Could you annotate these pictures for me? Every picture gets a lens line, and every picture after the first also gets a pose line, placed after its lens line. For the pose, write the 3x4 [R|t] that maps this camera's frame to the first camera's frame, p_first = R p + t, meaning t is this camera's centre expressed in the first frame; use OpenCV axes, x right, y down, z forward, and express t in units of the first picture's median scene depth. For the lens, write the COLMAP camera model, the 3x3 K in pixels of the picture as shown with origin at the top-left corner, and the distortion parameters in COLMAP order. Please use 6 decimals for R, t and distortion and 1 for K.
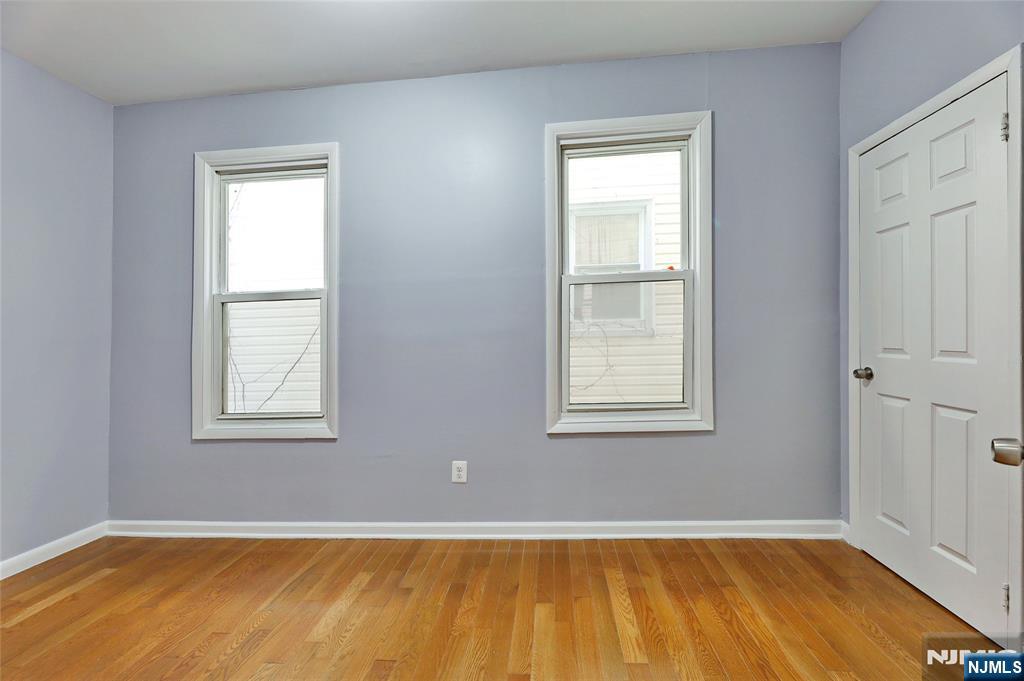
lens RADIAL K [[420.1, 0, 511.6], [0, 420.1, 323.8], [0, 0, 1]] dist [-0.002782, -0.000469]
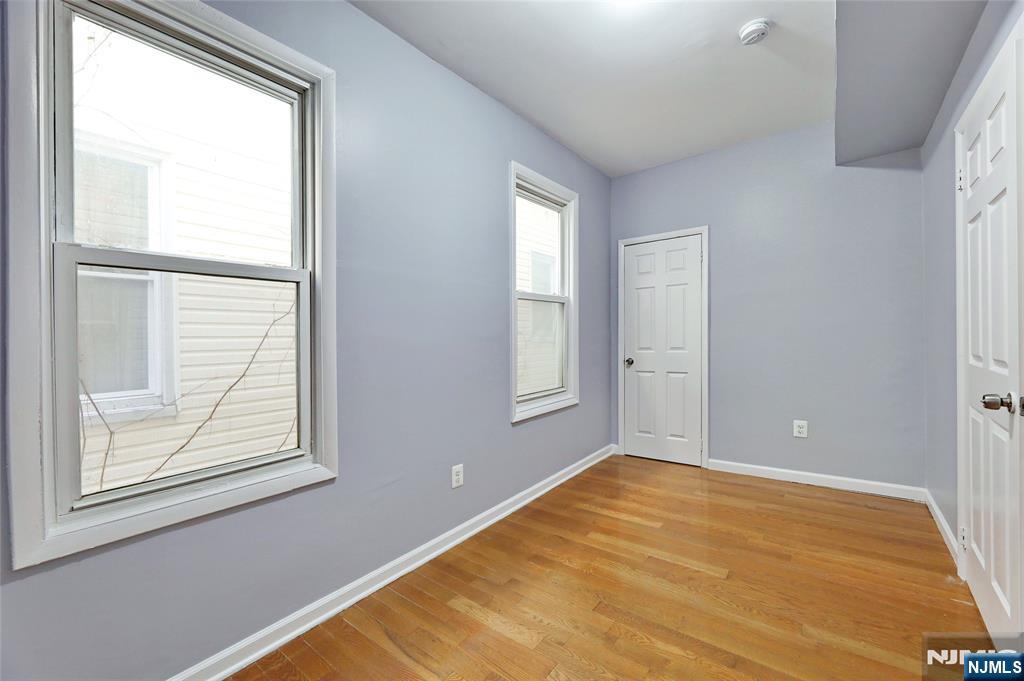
lens RADIAL K [[433.4, 0, 512.0], [0, 433.4, 340.5], [0, 0, 1]] dist [-0.001218, -0.000390]
pose [[0.522611, 0.011411, 0.852495, -1.058744], [-0.015678, 0.999870, -0.003773, 0.037448], [-0.852427, -0.011394, 0.522722, 0.402399]]
